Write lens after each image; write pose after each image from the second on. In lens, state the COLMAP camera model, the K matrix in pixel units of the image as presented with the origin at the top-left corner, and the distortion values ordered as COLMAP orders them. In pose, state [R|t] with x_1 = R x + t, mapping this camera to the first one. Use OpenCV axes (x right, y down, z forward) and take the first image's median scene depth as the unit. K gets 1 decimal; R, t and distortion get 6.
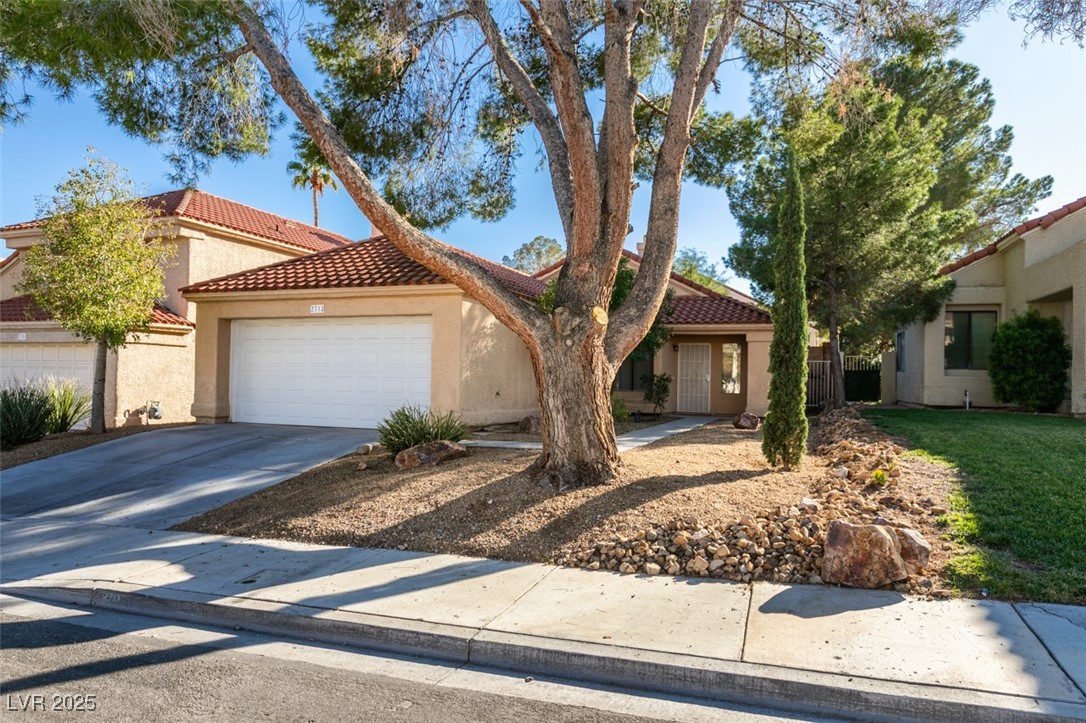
lens RADIAL K [[737.7, 0, 541.0], [0, 737.7, 361.3], [0, 0, 1]] dist [-0.011427, -0.000844]
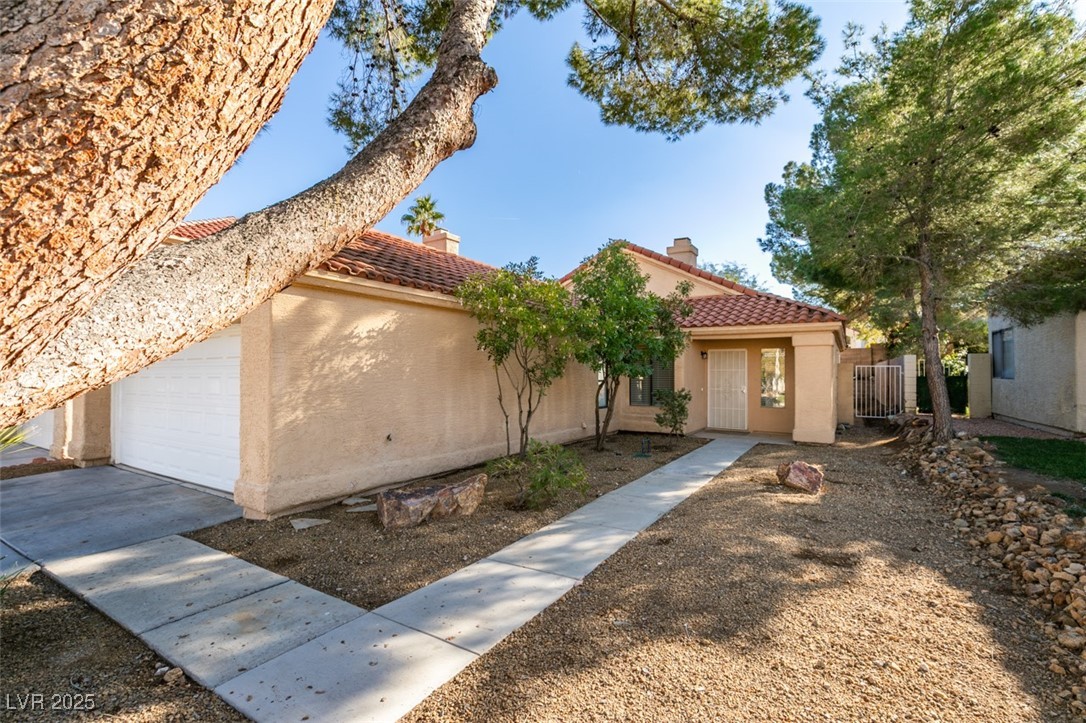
lens RADIAL K [[481.3, 0, 545.9], [0, 481.3, 364.8], [0, 0, 1]] dist [0.005677, 0.000334]
pose [[0.981775, -0.019547, -0.189038, 0.109202], [0.020533, 0.999784, 0.003259, -0.013030], [0.188934, -0.007082, 0.981964, 0.416624]]
